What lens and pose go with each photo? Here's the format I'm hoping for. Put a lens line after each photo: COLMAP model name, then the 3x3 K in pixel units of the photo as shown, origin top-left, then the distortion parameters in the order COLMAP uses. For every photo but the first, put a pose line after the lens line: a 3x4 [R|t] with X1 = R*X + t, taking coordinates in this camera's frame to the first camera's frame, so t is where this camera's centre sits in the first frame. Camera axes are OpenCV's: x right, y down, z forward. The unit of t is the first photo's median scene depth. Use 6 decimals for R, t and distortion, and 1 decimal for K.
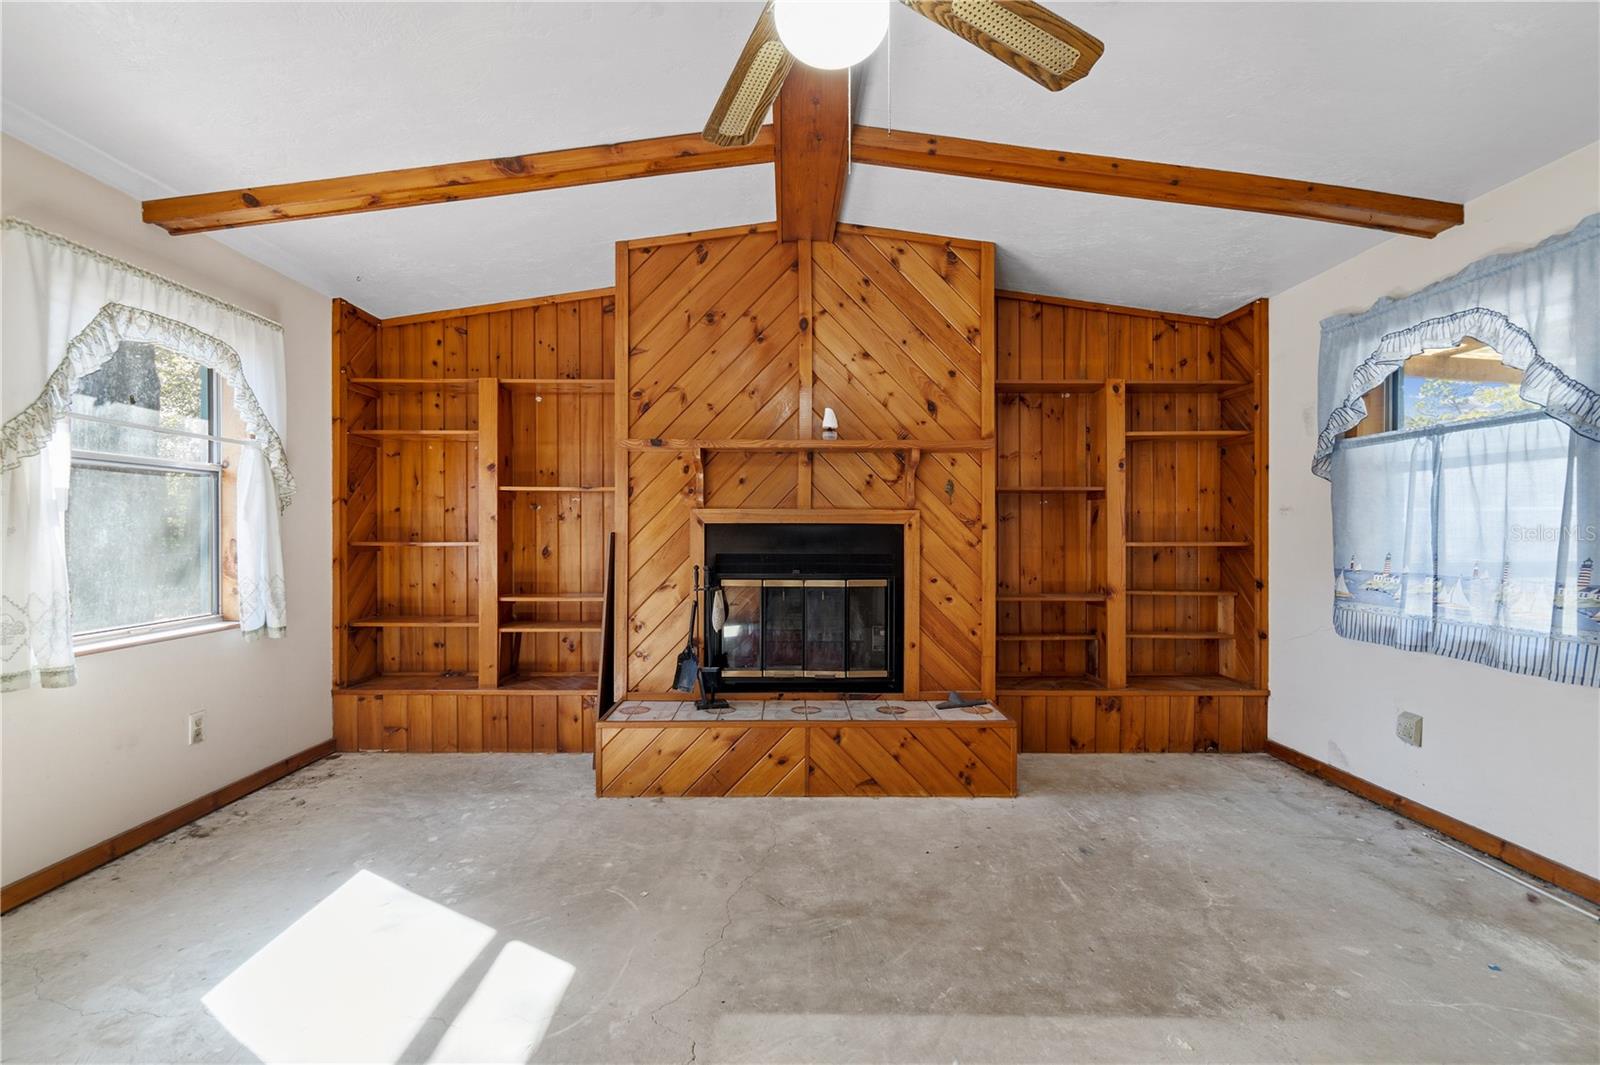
lens RADIAL K [[696.2, 0, 791.9], [0, 696.2, 532.8], [0, 0, 1]] dist [-0.004363, 0.000607]
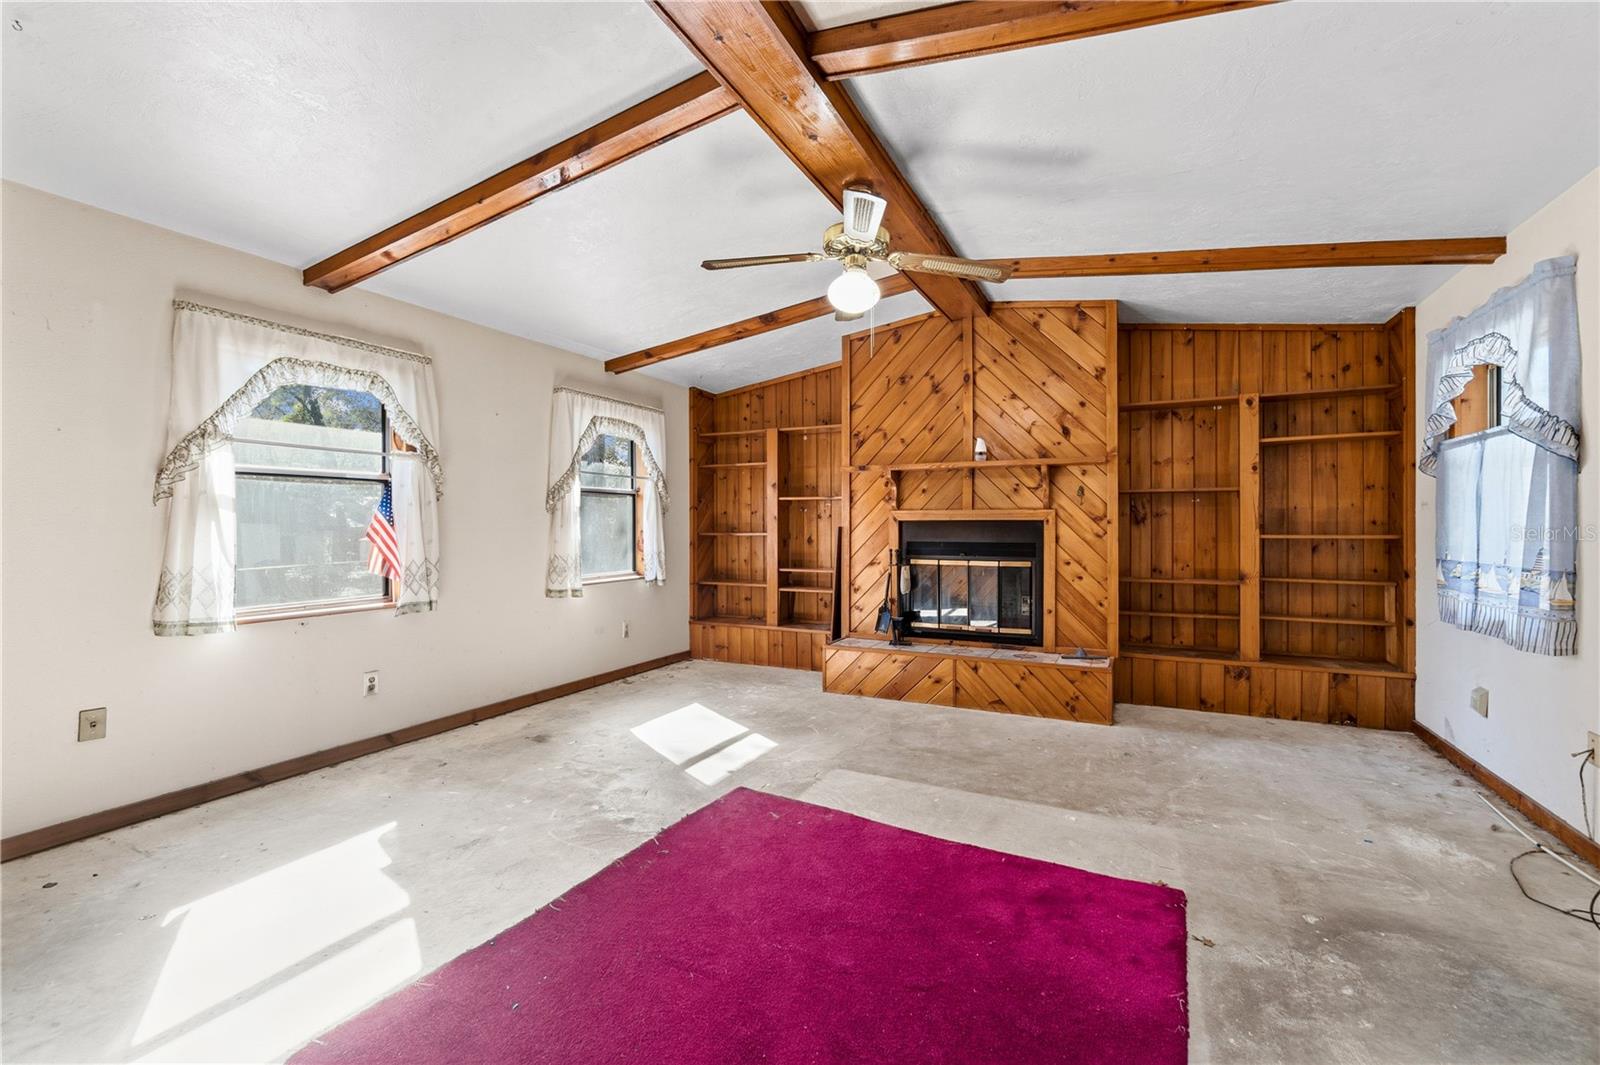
lens RADIAL K [[696.2, 0, 791.4], [0, 696.2, 526.0], [0, 0, 1]] dist [-0.004363, 0.000607]
pose [[0.892353, -0.001623, -0.451336, 0.336738], [0.000326, 0.999996, -0.002952, 0.002249], [0.451339, 0.002487, 0.892349, -0.412272]]
